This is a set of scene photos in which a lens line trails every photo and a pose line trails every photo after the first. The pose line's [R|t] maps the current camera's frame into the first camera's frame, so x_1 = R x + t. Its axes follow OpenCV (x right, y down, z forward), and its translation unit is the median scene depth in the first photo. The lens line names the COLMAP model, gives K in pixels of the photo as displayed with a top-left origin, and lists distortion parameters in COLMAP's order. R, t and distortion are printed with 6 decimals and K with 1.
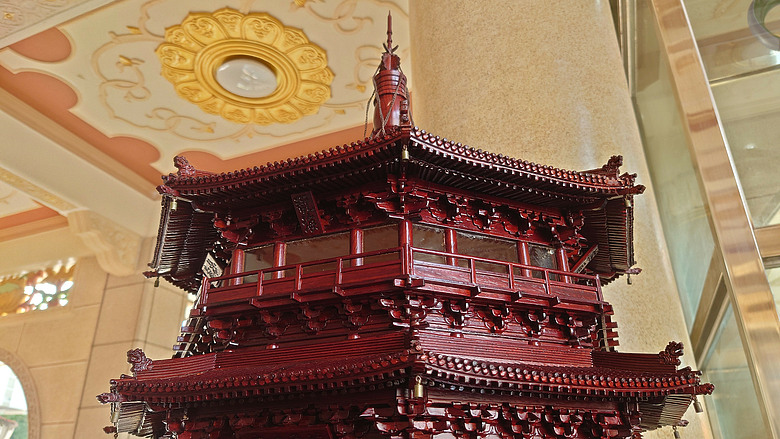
lens RADIAL K [[583.2, 0, 390.0], [0, 583.2, 219.5], [0, 0, 1]] dist [0.008639, -0.001448]
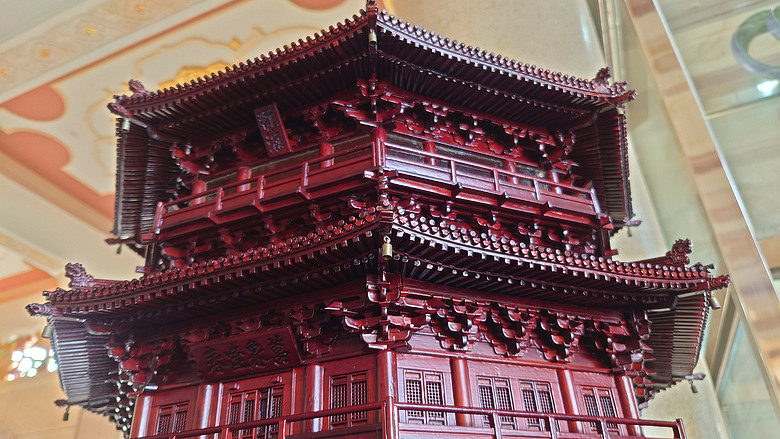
lens RADIAL K [[589.8, 0, 390.0], [0, 589.8, 219.5], [0, 0, 1]] dist [0.000310, -0.003909]
pose [[0.999477, -0.031747, 0.006148, 0.034383], [0.032190, 0.994901, -0.095582, 0.231991], [-0.003083, 0.095730, 0.995403, 0.093948]]
